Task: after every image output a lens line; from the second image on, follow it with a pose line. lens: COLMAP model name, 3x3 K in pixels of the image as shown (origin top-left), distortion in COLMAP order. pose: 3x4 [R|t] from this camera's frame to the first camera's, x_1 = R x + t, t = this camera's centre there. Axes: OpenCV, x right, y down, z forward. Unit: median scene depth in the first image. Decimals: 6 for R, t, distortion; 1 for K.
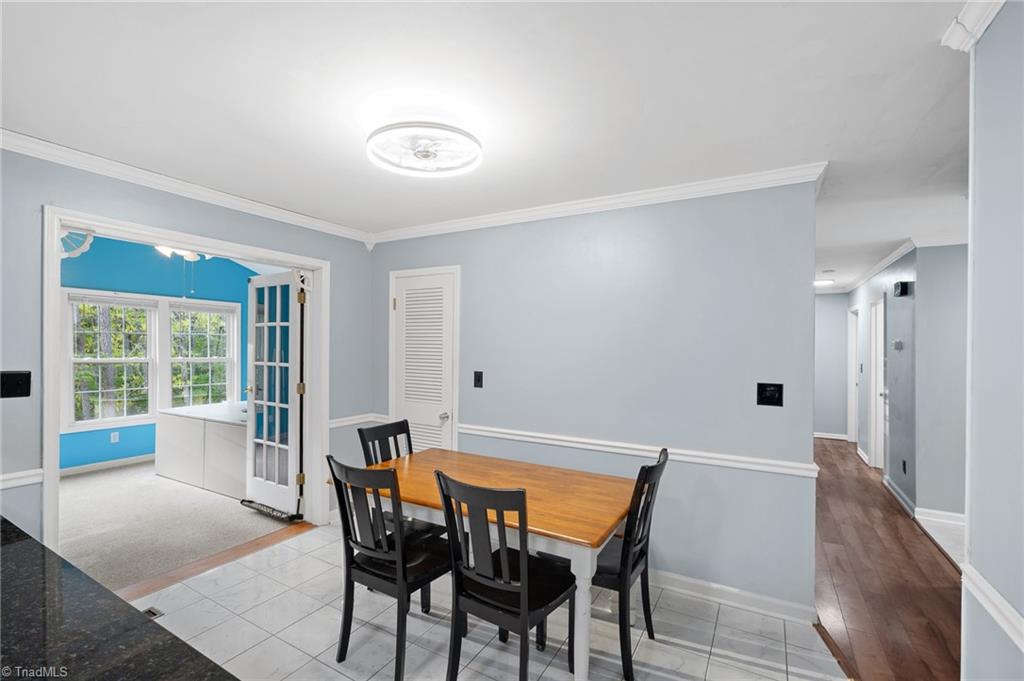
lens RADIAL K [[446.8, 0, 512.0], [0, 446.8, 340.5], [0, 0, 1]] dist [-0.009569, -0.000268]
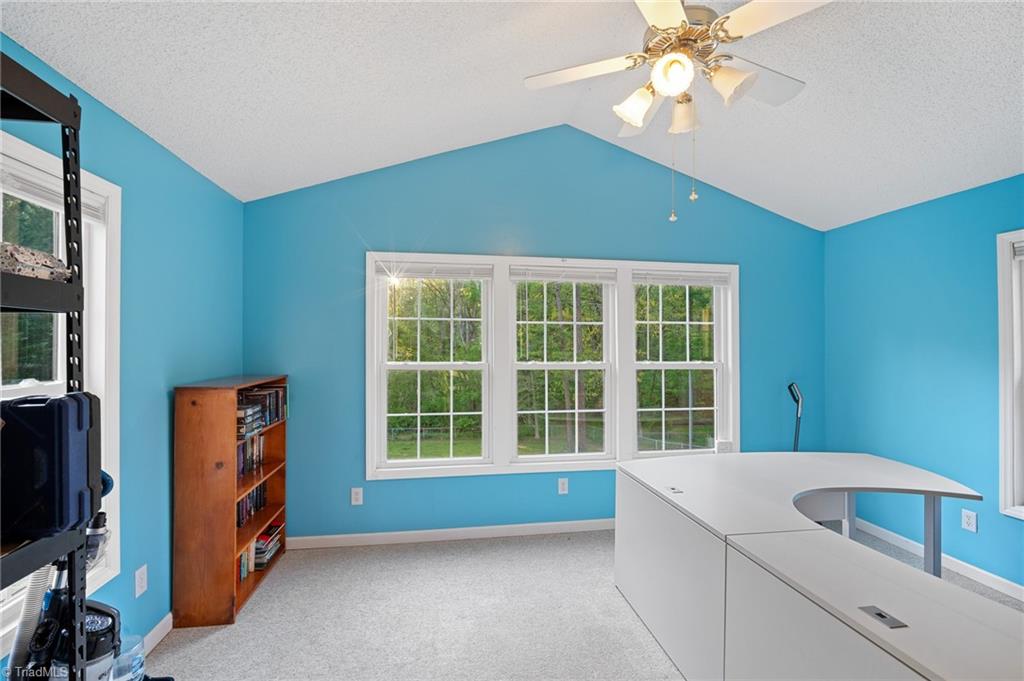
lens RADIAL K [[446.8, 0, 512.0], [0, 446.8, 340.5], [0, 0, 1]] dist [-0.009569, -0.000268]
pose [[0.625436, -0.003657, -0.780267, -0.421533], [0.007890, 0.999968, 0.001637, 0.007677], [0.780235, -0.007180, 0.625445, 0.518190]]
